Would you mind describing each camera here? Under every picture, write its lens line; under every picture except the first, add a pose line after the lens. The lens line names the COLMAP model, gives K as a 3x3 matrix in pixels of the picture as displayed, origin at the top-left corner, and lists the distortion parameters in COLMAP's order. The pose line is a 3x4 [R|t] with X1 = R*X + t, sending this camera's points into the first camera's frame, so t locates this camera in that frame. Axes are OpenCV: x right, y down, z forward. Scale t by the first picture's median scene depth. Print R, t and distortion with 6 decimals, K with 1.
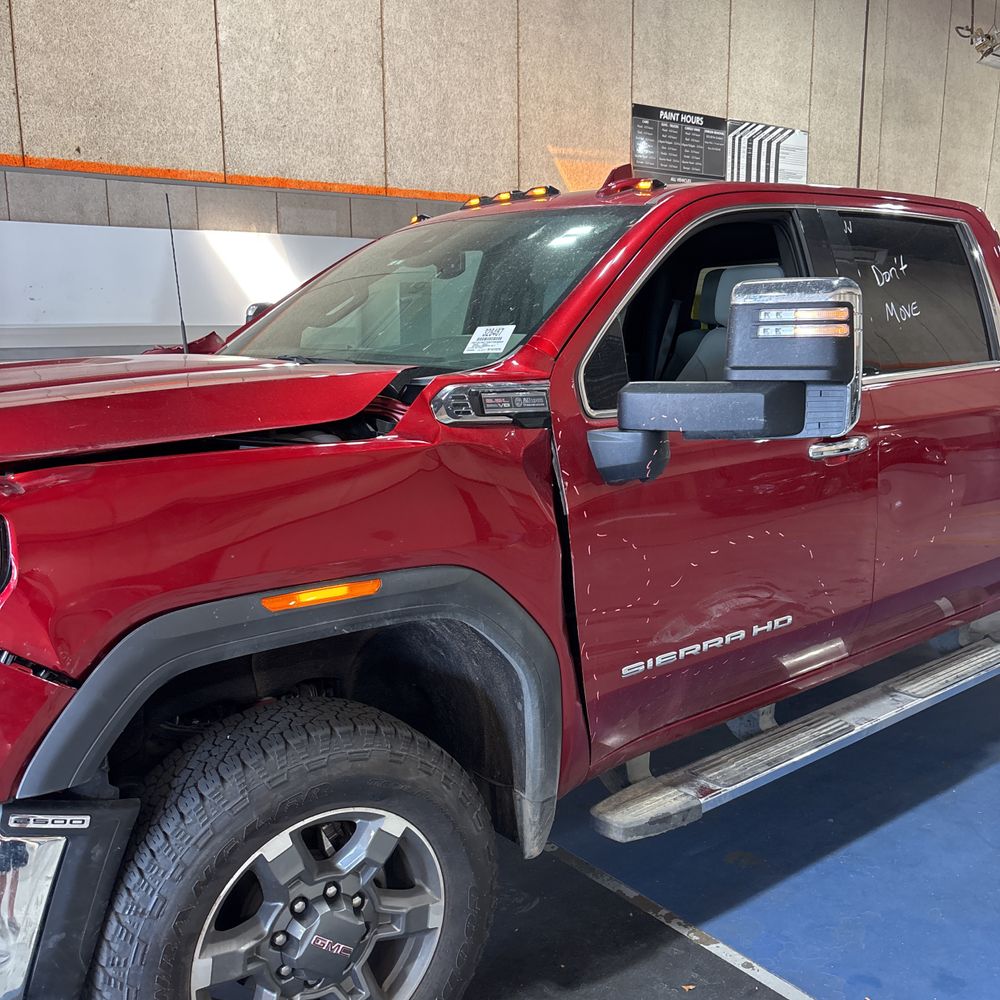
lens RADIAL K [[1015.4, 0, 491.9], [0, 1015.4, 506.8], [0, 0, 1]] dist [0.017041, 0.000000]
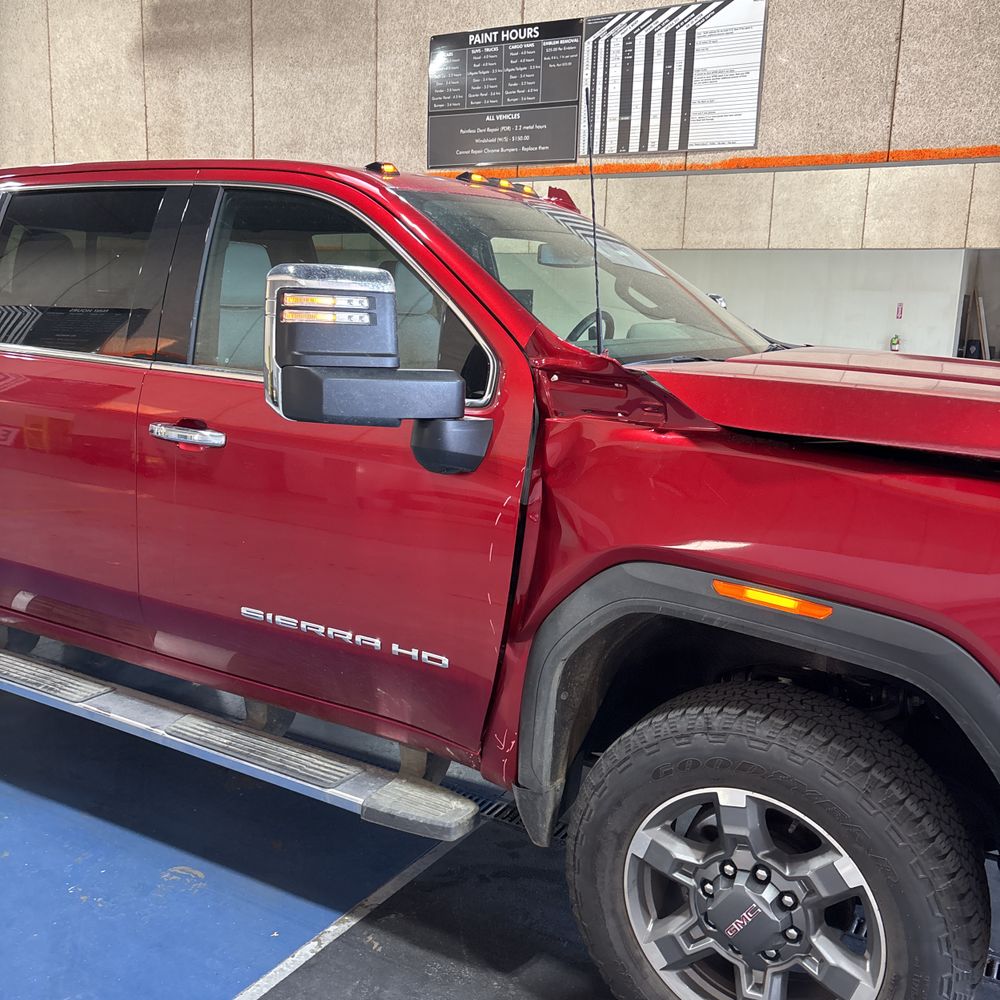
lens RADIAL K [[1015.4, 0, 507.3], [0, 1015.4, 505.1], [0, 0, 1]] dist [0.017041, 0.000000]
pose [[0.397742, 0.193829, -0.896789, 1.346708], [-0.200504, 0.972168, 0.121193, -0.184083], [0.895321, 0.131606, 0.425536, 1.019999]]
